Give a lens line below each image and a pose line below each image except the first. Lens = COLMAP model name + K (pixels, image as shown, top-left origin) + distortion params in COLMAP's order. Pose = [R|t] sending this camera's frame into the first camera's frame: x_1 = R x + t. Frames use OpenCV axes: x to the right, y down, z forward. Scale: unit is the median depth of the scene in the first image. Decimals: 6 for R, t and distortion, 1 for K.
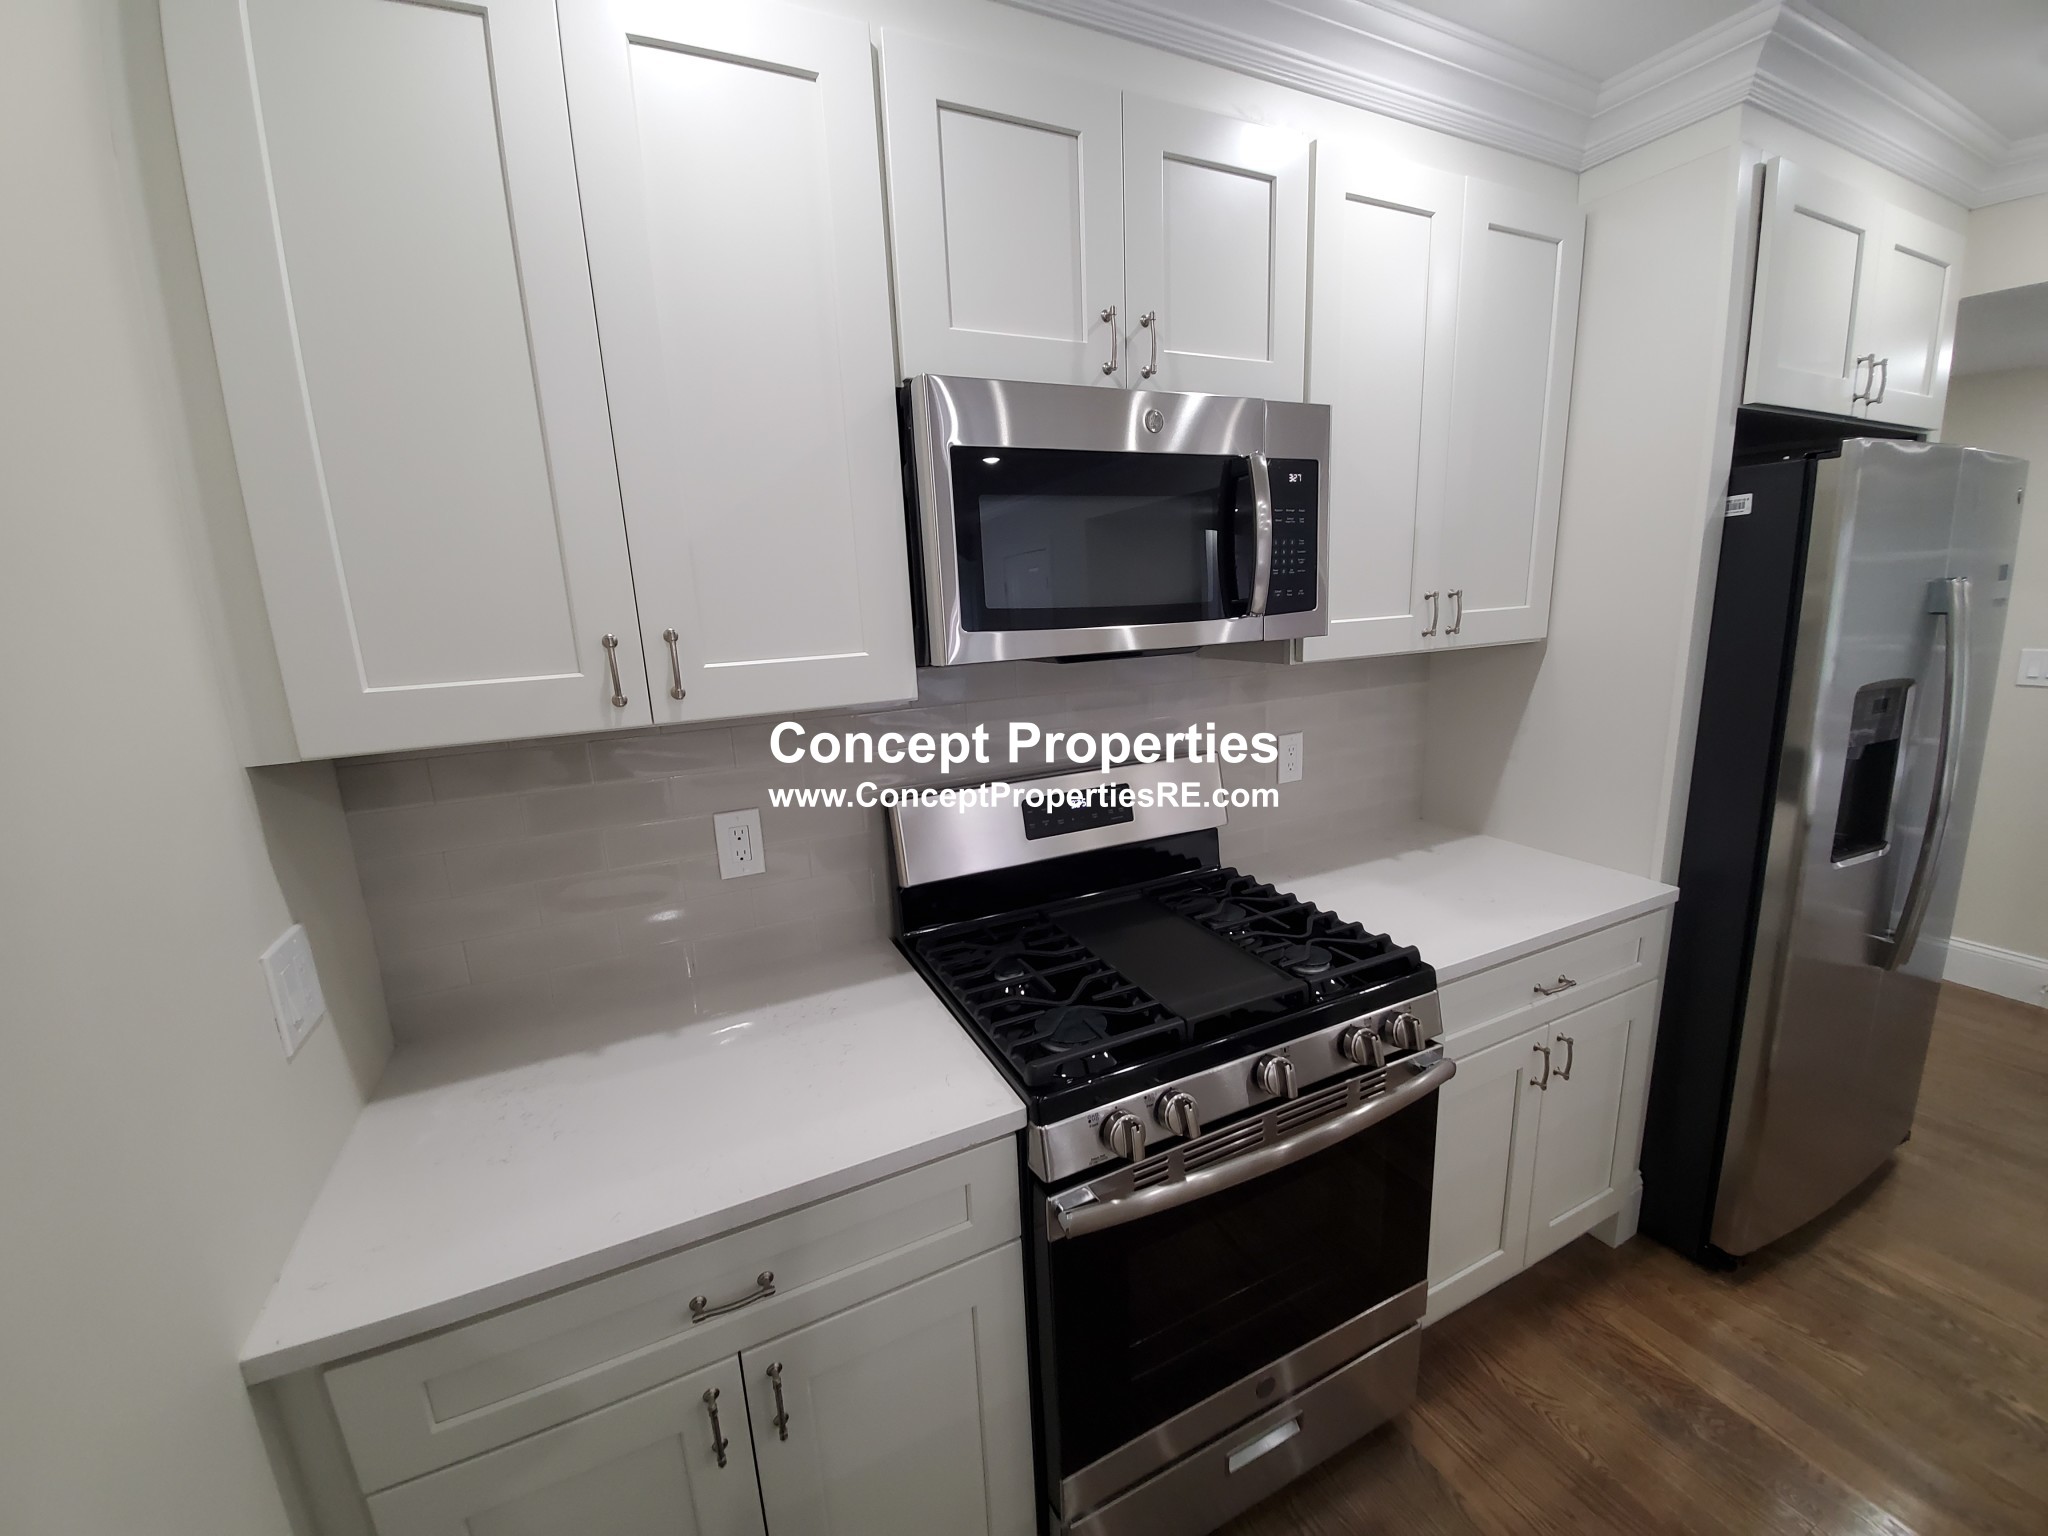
lens RADIAL K [[815.8, 0, 1028.0], [0, 815.8, 773.7], [0, 0, 1]] dist [0.020840, -0.020106]
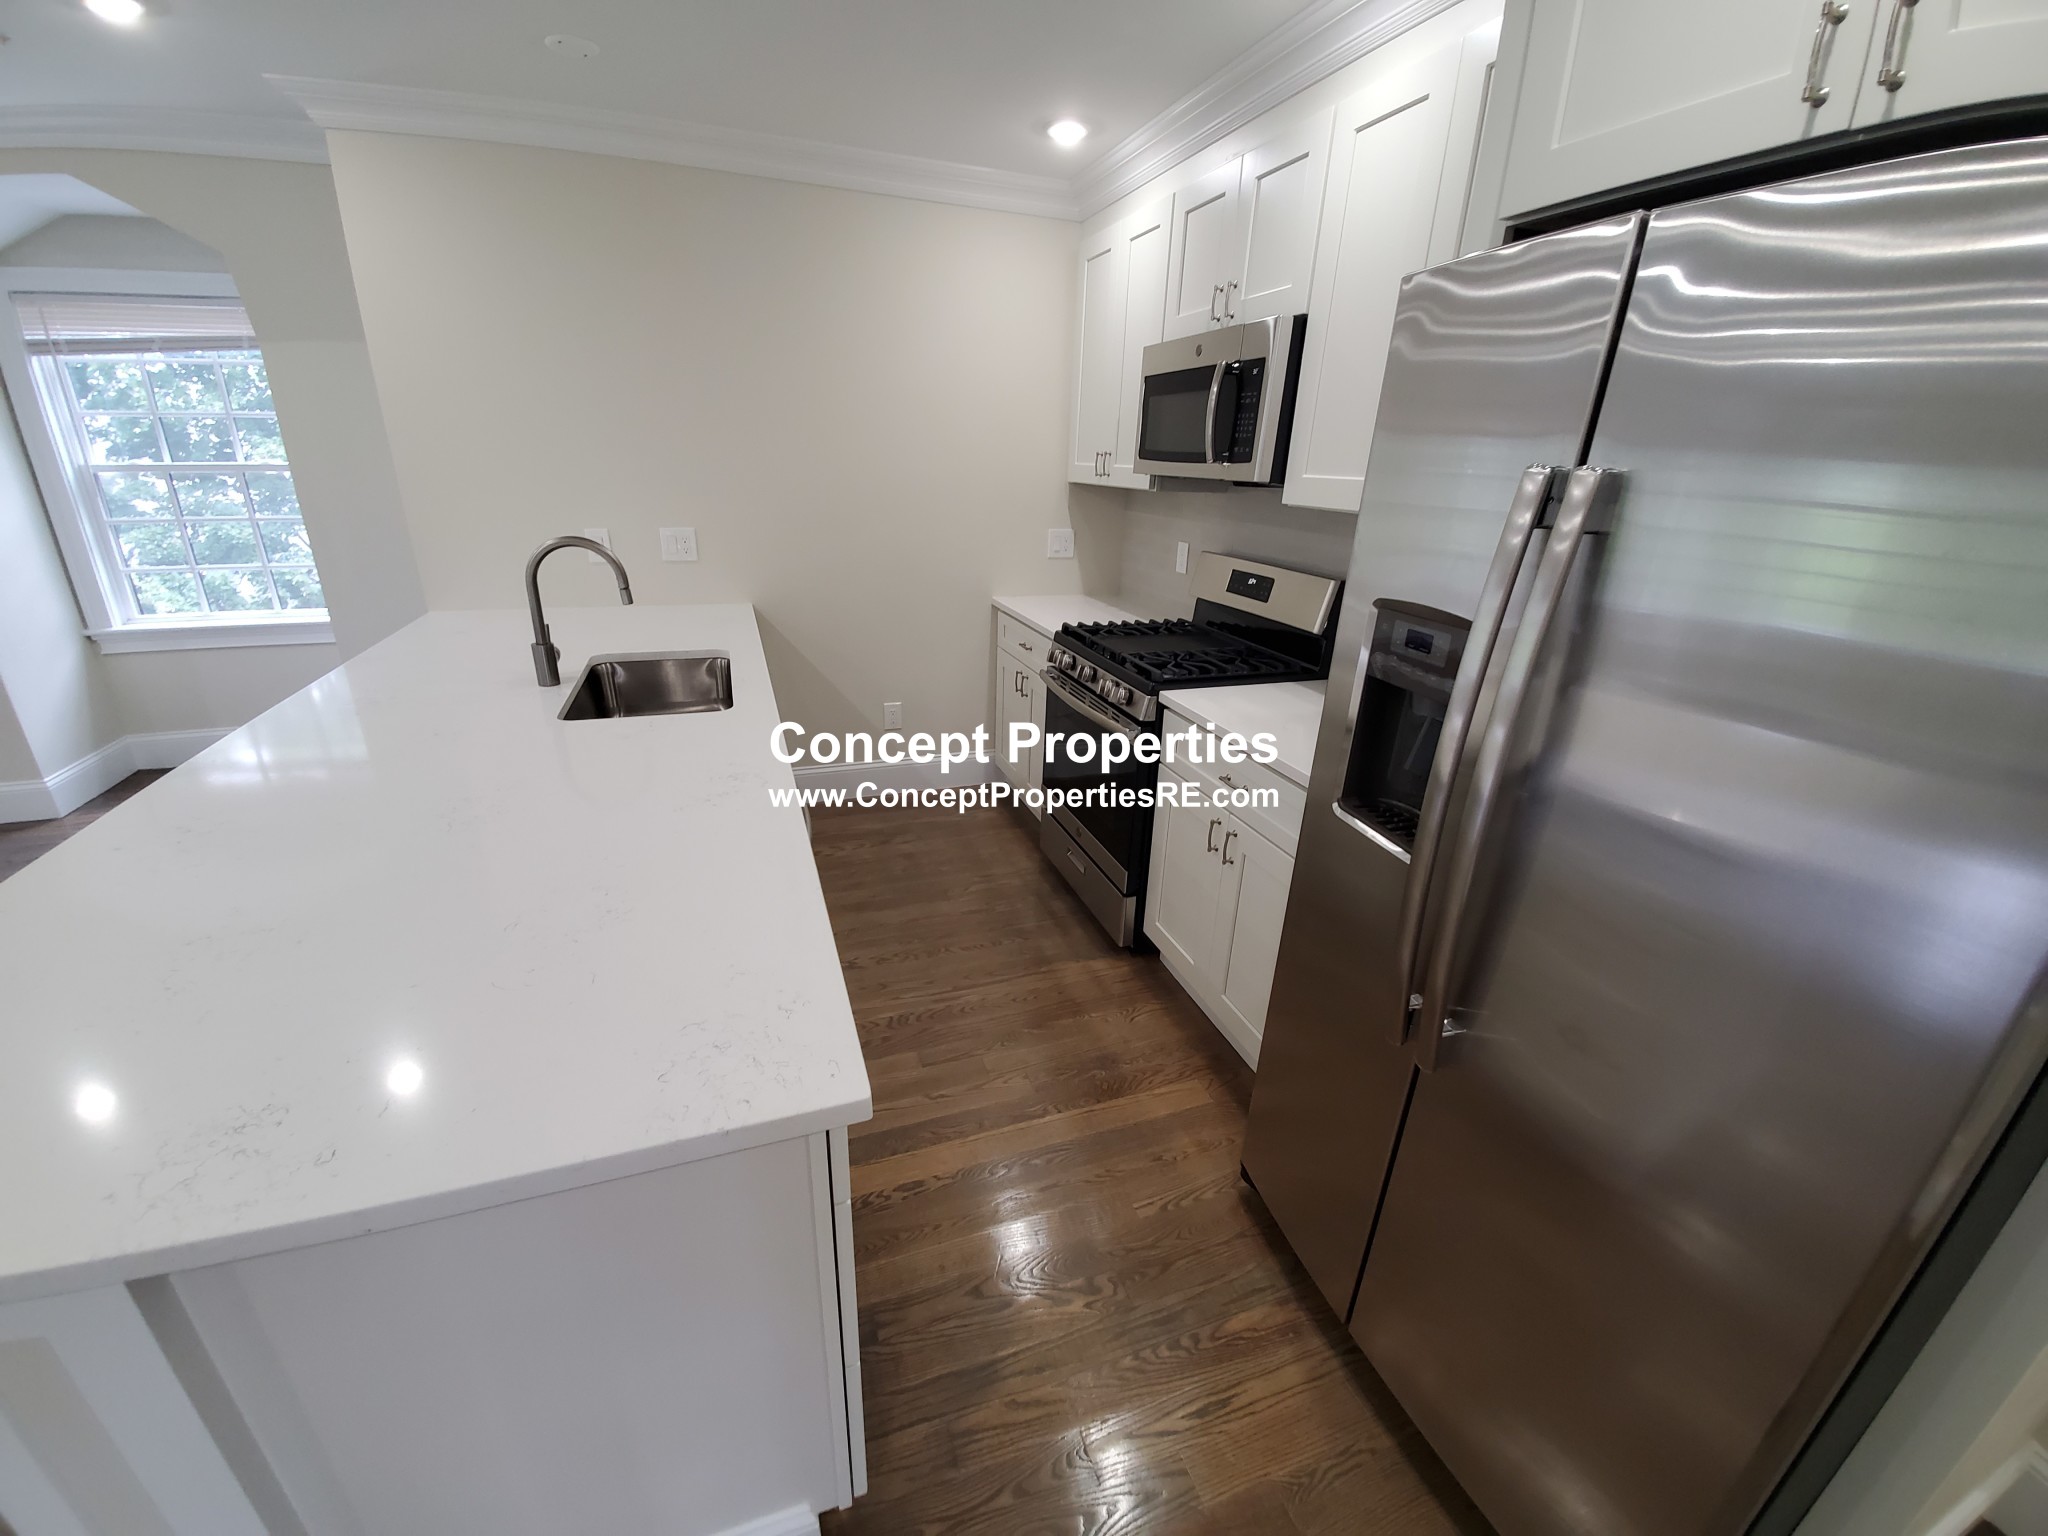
lens RADIAL K [[815.8, 0, 1028.0], [0, 815.8, 773.7], [0, 0, 1]] dist [0.020840, -0.020106]
pose [[-0.119357, 0.393076, -0.911727, 2.034360], [-0.237313, 0.880379, 0.410628, -0.220393], [0.964073, 0.265375, -0.011797, 0.786312]]
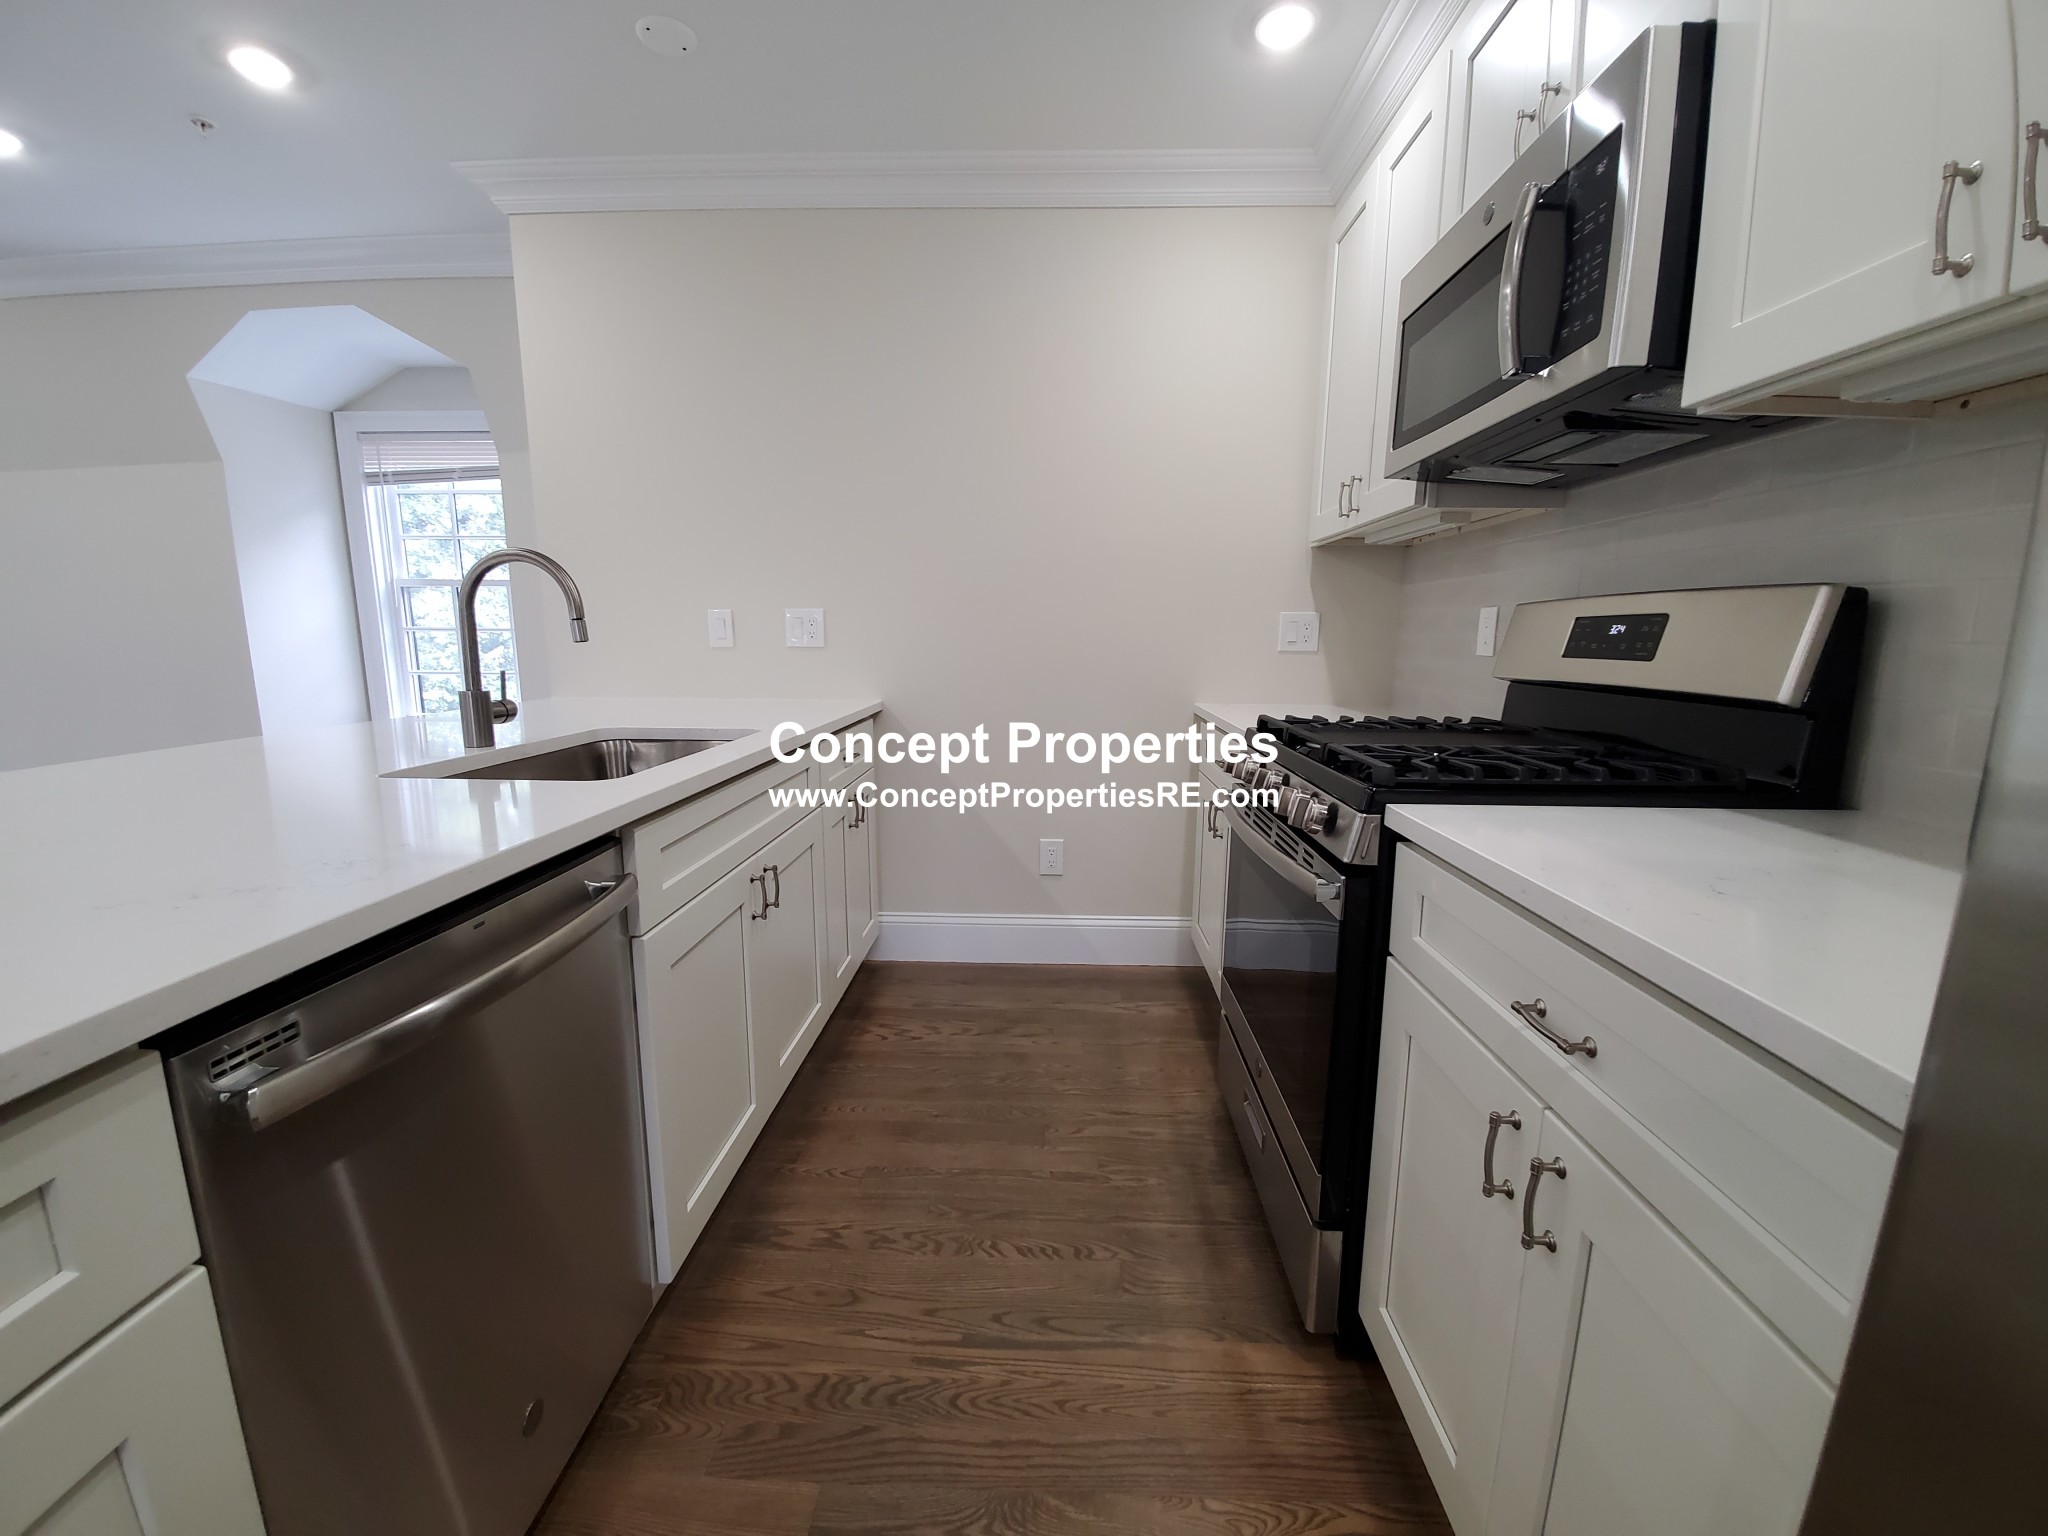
lens RADIAL K [[815.8, 0, 1028.0], [0, 815.8, 773.7], [0, 0, 1]] dist [0.020840, -0.020106]
pose [[-0.478577, 0.182922, -0.858780, 1.303061], [-0.175220, 0.938490, 0.297546, 0.035789], [0.860385, 0.292874, -0.417089, 0.997001]]
